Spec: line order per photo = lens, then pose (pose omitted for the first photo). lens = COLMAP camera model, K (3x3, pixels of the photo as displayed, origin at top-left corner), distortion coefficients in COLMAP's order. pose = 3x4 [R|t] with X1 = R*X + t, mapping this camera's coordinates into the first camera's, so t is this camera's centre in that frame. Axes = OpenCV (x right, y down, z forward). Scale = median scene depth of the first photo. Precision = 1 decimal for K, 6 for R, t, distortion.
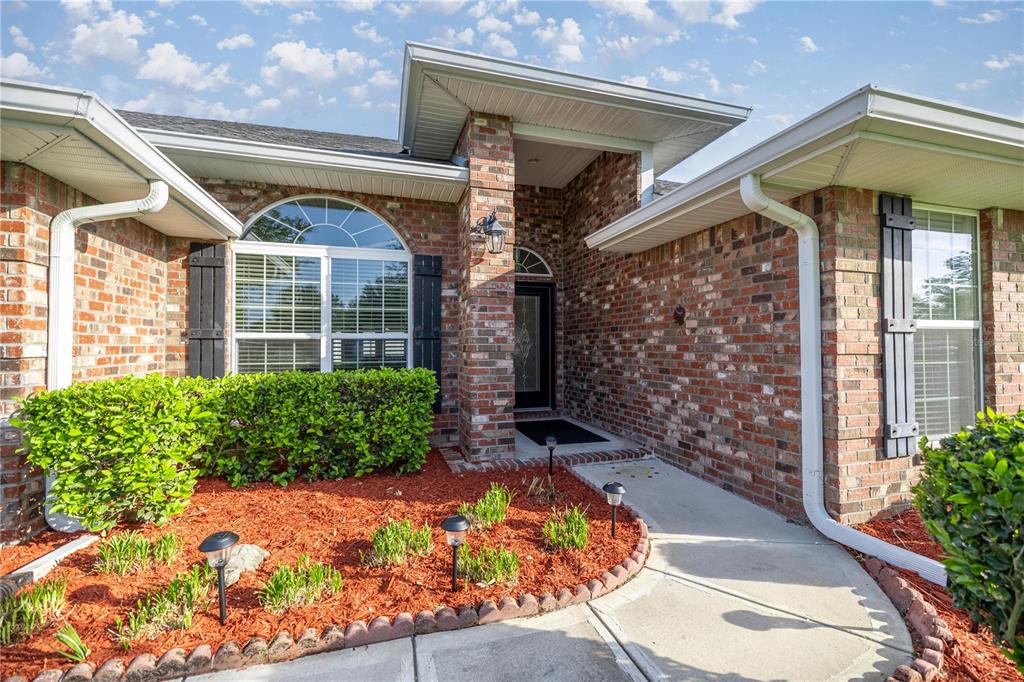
lens RADIAL K [[431.5, 0, 508.6], [0, 431.5, 337.6], [0, 0, 1]] dist [0.004179, -0.000139]
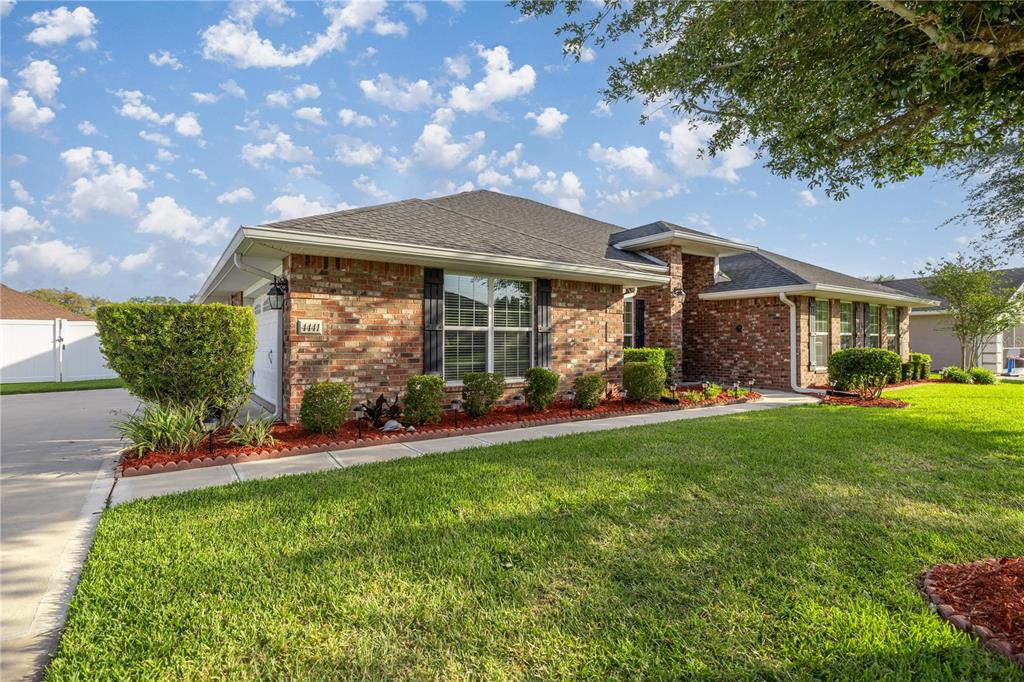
lens RADIAL K [[493.2, 0, 514.1], [0, 493.2, 338.7], [0, 0, 1]] dist [-0.001581, 0.000204]
pose [[0.951117, 0.004894, 0.308793, -1.832584], [-0.009264, 0.999877, 0.012687, -0.013184], [-0.308693, -0.014928, 0.951045, -1.431170]]
